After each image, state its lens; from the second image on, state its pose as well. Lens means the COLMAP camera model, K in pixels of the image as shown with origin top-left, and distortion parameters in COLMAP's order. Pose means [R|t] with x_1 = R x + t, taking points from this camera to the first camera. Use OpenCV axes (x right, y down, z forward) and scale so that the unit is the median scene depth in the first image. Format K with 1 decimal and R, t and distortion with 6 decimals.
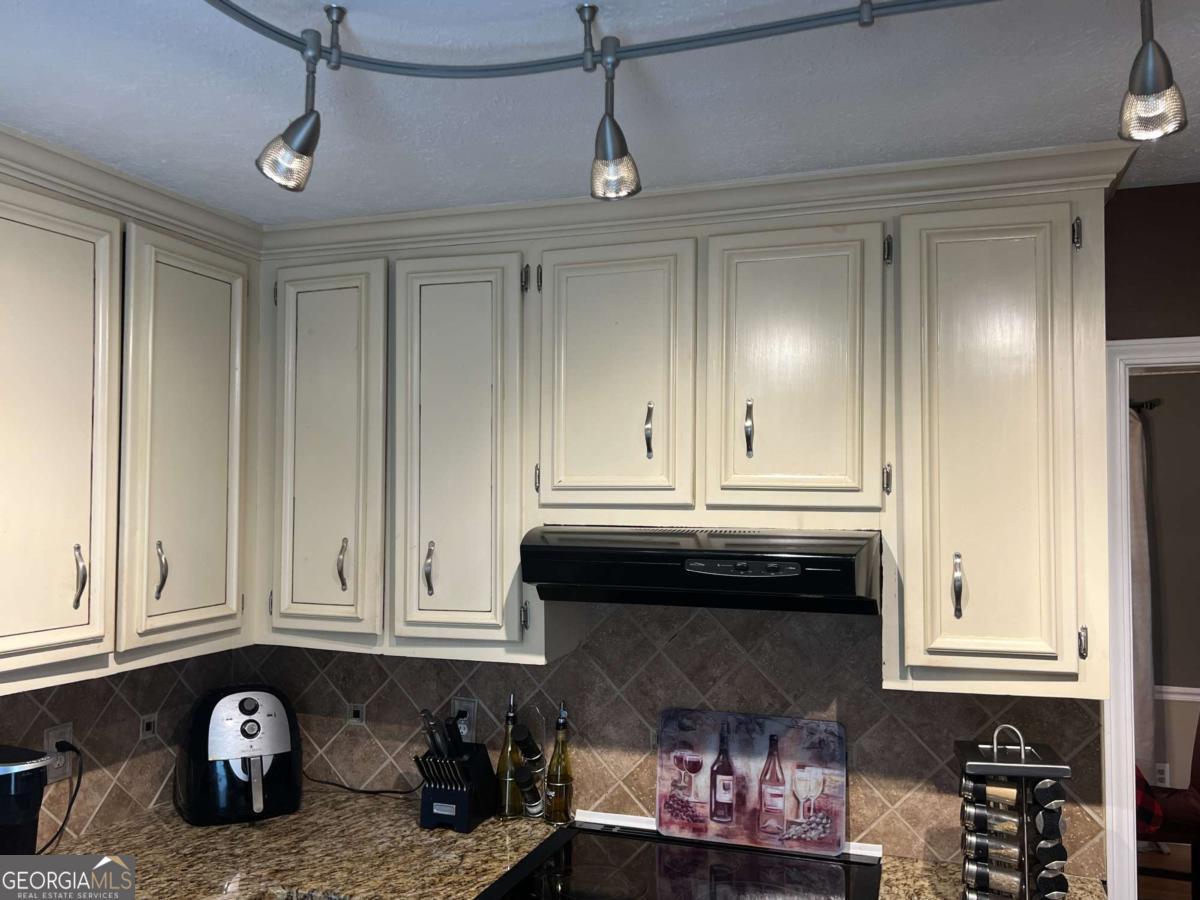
lens RADIAL K [[1015.1, 0, 608.9], [0, 1015.1, 451.3], [0, 0, 1]] dist [0.103914, -0.136188]
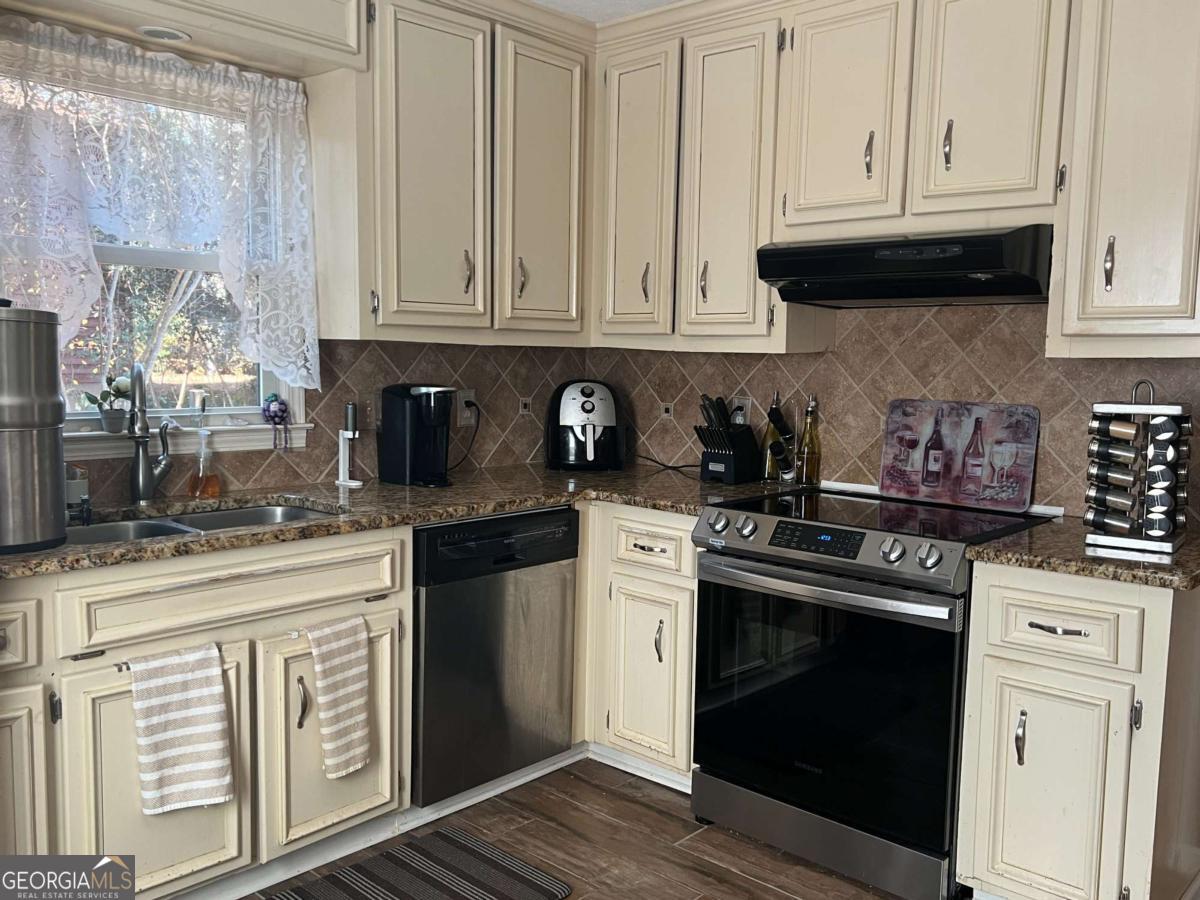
lens RADIAL K [[1022.7, 0, 600.6], [0, 1022.7, 433.9], [0, 0, 1]] dist [0.105368, -0.298571]
pose [[0.916749, 0.050055, -0.396316, 0.230566], [0.000592, 0.991947, 0.126654, 0.140931], [0.399464, -0.116345, 0.909336, -0.266719]]
